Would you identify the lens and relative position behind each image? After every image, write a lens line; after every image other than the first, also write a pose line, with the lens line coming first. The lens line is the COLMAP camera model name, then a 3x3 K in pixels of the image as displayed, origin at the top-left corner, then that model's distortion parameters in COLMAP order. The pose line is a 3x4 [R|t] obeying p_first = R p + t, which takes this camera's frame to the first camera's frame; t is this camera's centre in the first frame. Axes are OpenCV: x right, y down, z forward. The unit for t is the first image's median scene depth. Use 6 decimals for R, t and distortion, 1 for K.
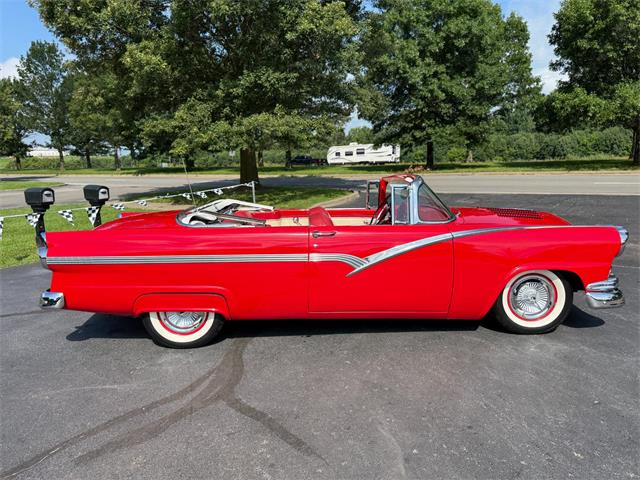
lens RADIAL K [[449.3, 0, 322.6], [0, 449.3, 245.3], [0, 0, 1]] dist [0.015573, -0.022620]
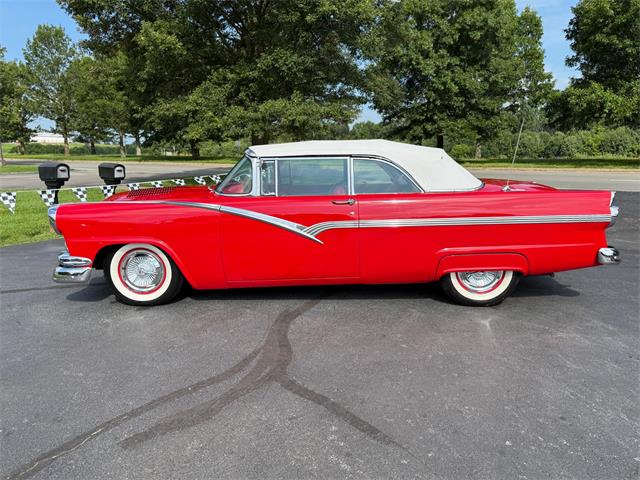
lens RADIAL K [[449.3, 0, 322.8], [0, 449.3, 244.6], [0, 0, 1]] dist [0.015573, -0.022620]
pose [[0.999650, 0.026436, -0.001208, -0.017005], [-0.026421, 0.999588, 0.011242, 0.007075], [0.001505, -0.011206, 0.999936, 0.012572]]
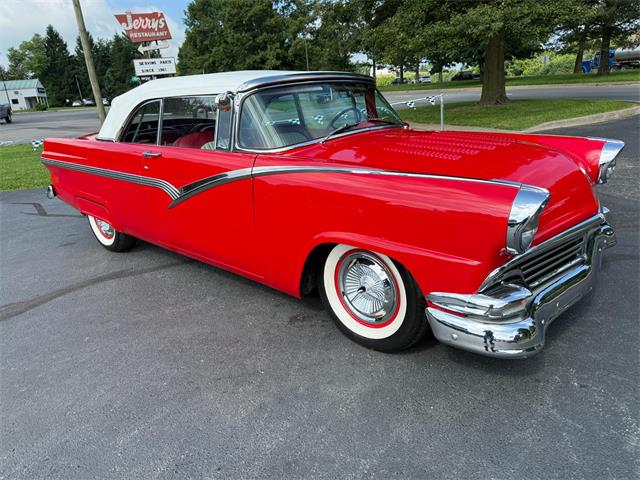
lens RADIAL K [[449.3, 0, 321.5], [0, 449.3, 242.8], [0, 0, 1]] dist [0.015573, -0.022620]
pose [[0.777641, 0.173268, -0.604361, 0.119266], [-0.065826, 0.978429, 0.195813, -0.011508], [0.625253, -0.112490, 0.772273, 0.099735]]
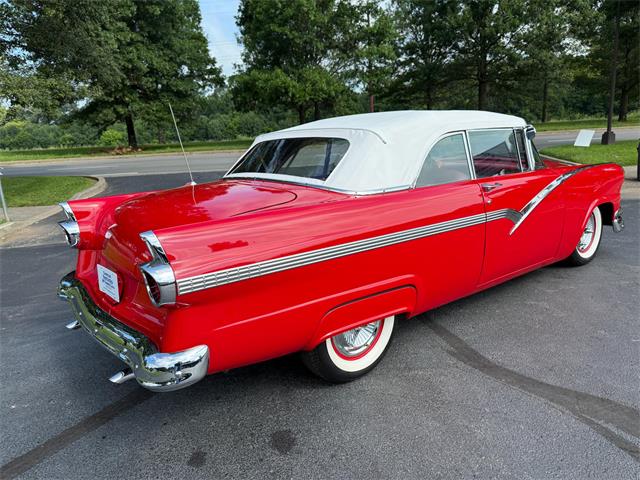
lens RADIAL K [[449.3, 0, 318.6], [0, 449.3, 248.7], [0, 0, 1]] dist [0.015573, -0.022620]
pose [[0.755155, -0.173023, 0.632301, -0.128164], [0.146471, 0.984689, 0.094520, -0.009877], [-0.638973, 0.021237, 0.768936, 0.108435]]
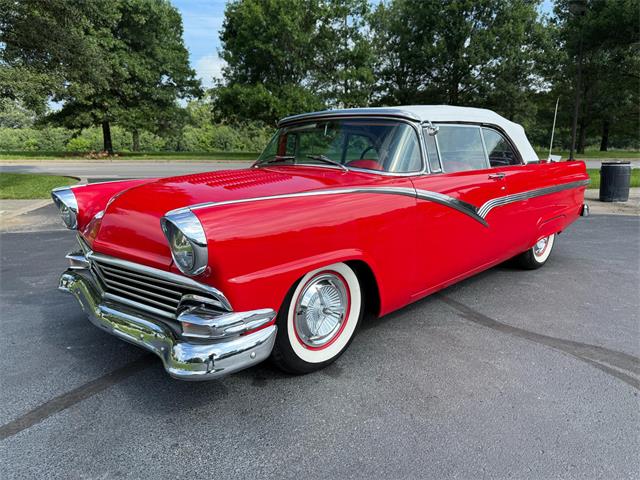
lens RADIAL K [[449.3, 0, 320.6], [0, 449.3, 246.7], [0, 0, 1]] dist [0.015573, -0.022620]
pose [[0.710663, -0.115965, 0.693910, -0.152342], [0.105255, 0.992746, 0.058110, 0.001051], [-0.695615, 0.031741, 0.717713, 0.110372]]
